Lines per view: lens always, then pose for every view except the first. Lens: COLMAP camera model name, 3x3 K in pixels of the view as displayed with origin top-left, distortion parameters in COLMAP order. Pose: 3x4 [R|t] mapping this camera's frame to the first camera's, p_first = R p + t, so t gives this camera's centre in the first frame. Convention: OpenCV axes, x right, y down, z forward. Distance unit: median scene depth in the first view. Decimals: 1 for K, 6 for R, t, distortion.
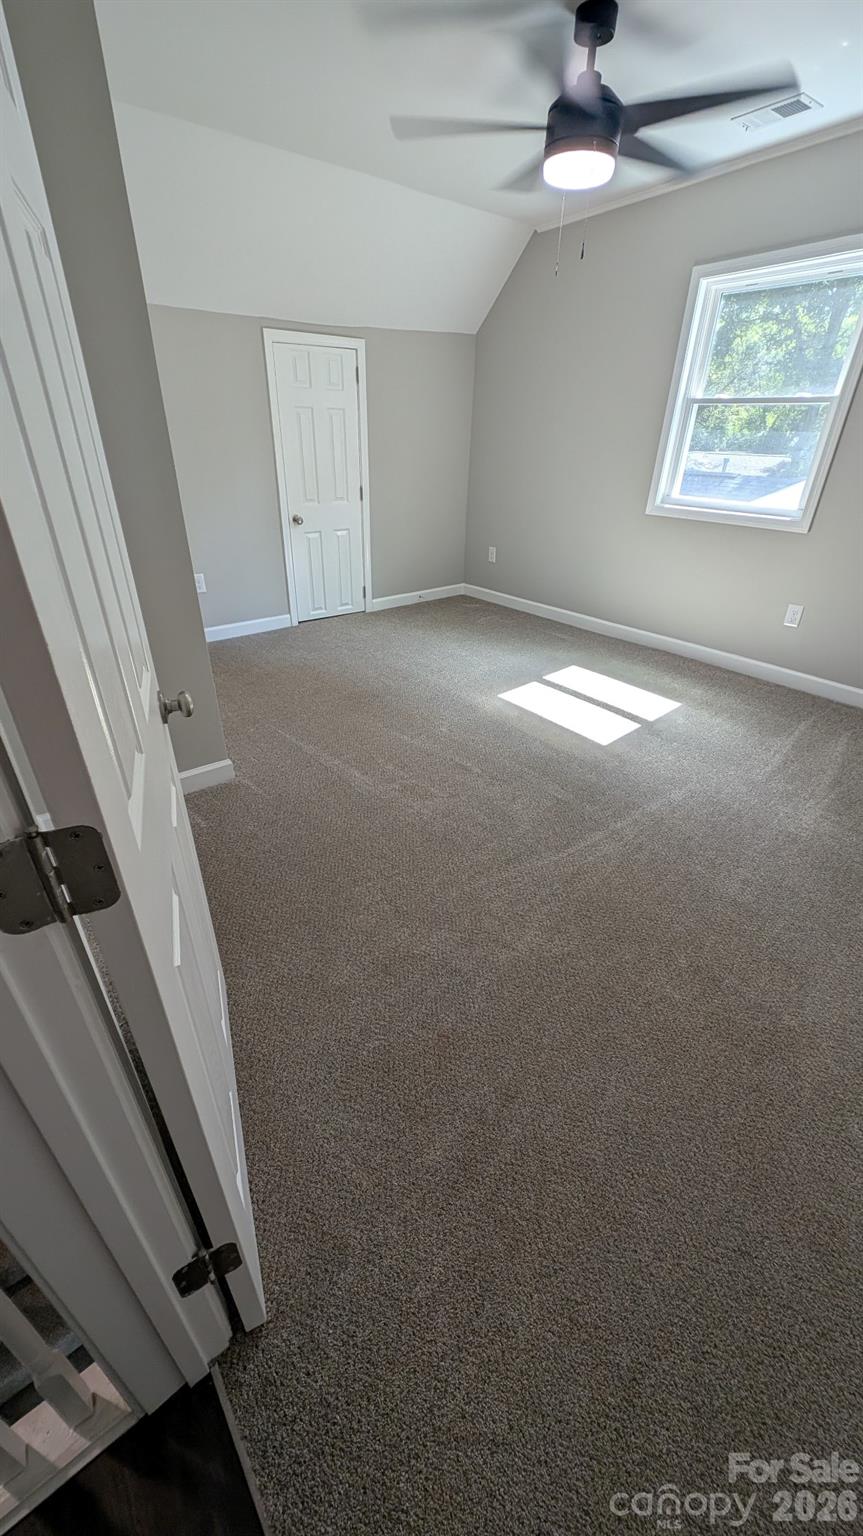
lens RADIAL K [[578.5, 0, 425.9], [0, 578.5, 766.3], [0, 0, 1]] dist [0.008170, -0.002002]
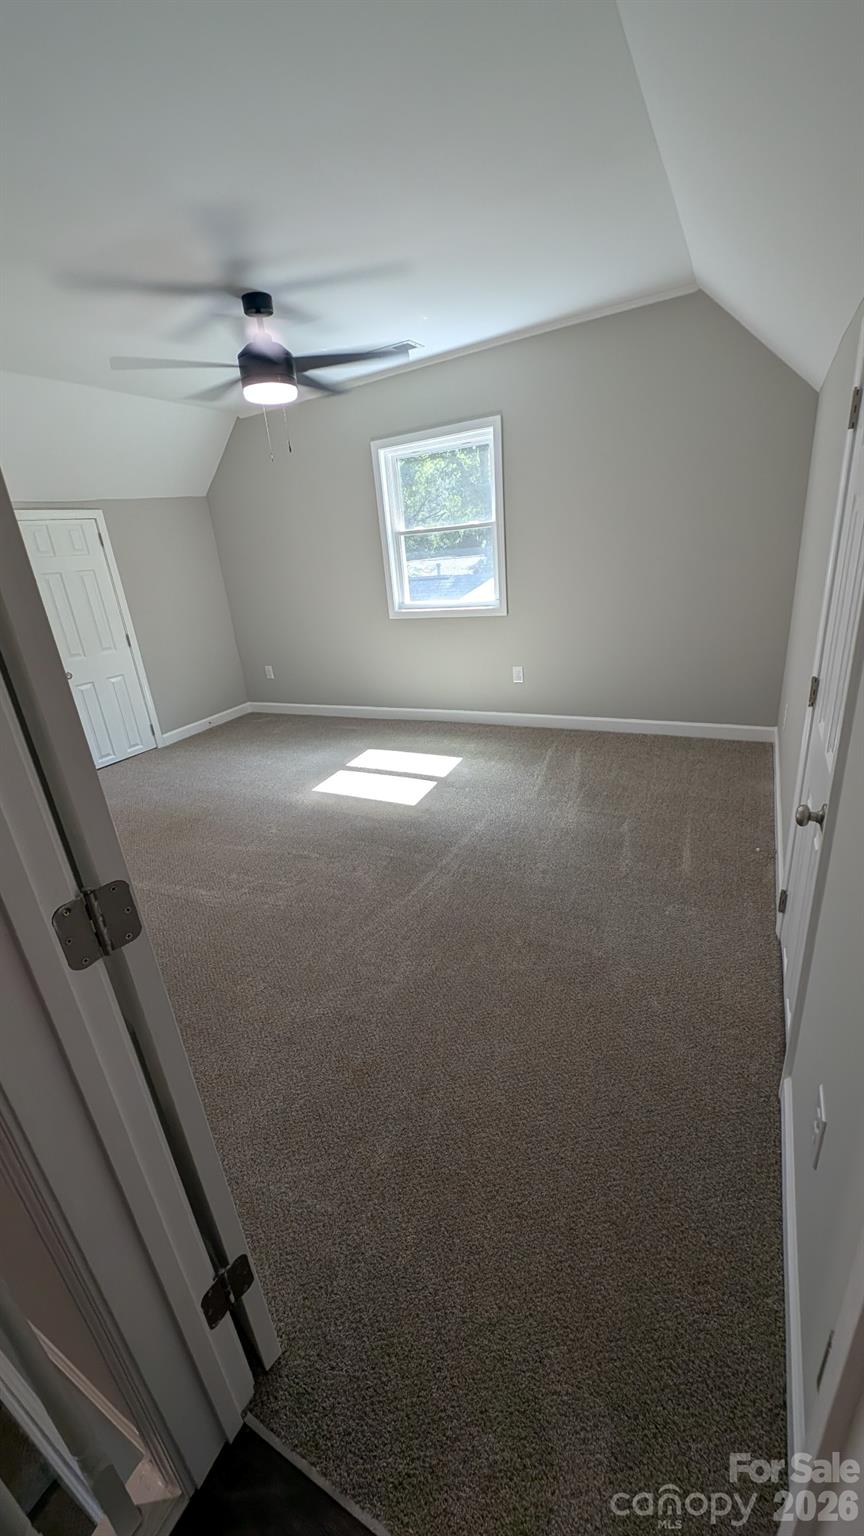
lens RADIAL K [[578.5, 0, 425.0], [0, 578.5, 765.4], [0, 0, 1]] dist [0.008170, -0.002002]
pose [[0.911700, -0.235674, 0.336543, -0.044380], [0.291097, 0.948583, -0.124312, 0.036782], [-0.289942, 0.211302, 0.933427, -0.113242]]
